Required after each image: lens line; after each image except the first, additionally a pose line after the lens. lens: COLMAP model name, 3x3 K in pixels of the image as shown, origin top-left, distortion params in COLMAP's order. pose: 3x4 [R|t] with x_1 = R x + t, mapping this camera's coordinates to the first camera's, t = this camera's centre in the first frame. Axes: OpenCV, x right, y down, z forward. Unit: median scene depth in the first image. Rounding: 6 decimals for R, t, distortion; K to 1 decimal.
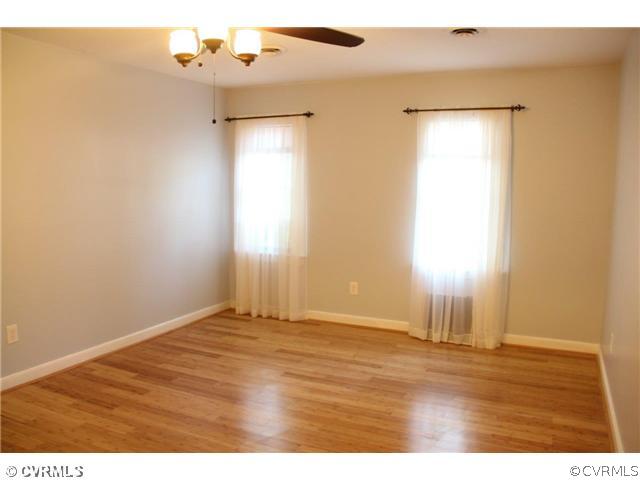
lens RADIAL K [[525.4, 0, 320.0], [0, 525.4, 240.0], [0, 0, 1]] dist [-0.173827, 0.124836]
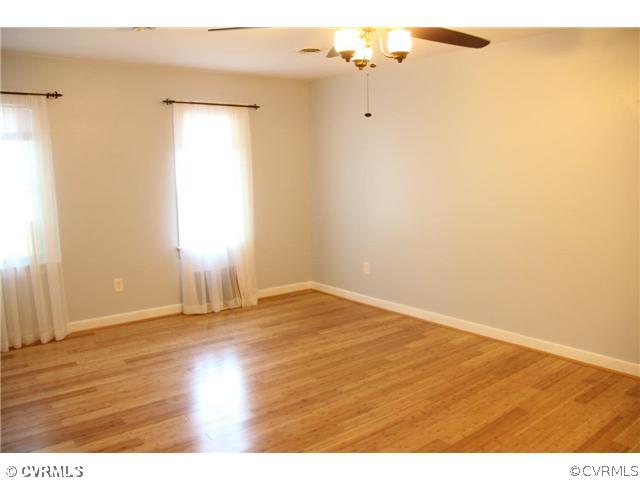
lens RADIAL K [[525.4, 0, 320.0], [0, 525.4, 240.0], [0, 0, 1]] dist [-0.173827, 0.124836]
pose [[0.440311, -0.137878, 0.887196, -0.668489], [0.116723, 0.988543, 0.095699, -0.038821], [-0.890226, 0.061419, 0.451360, 0.292111]]
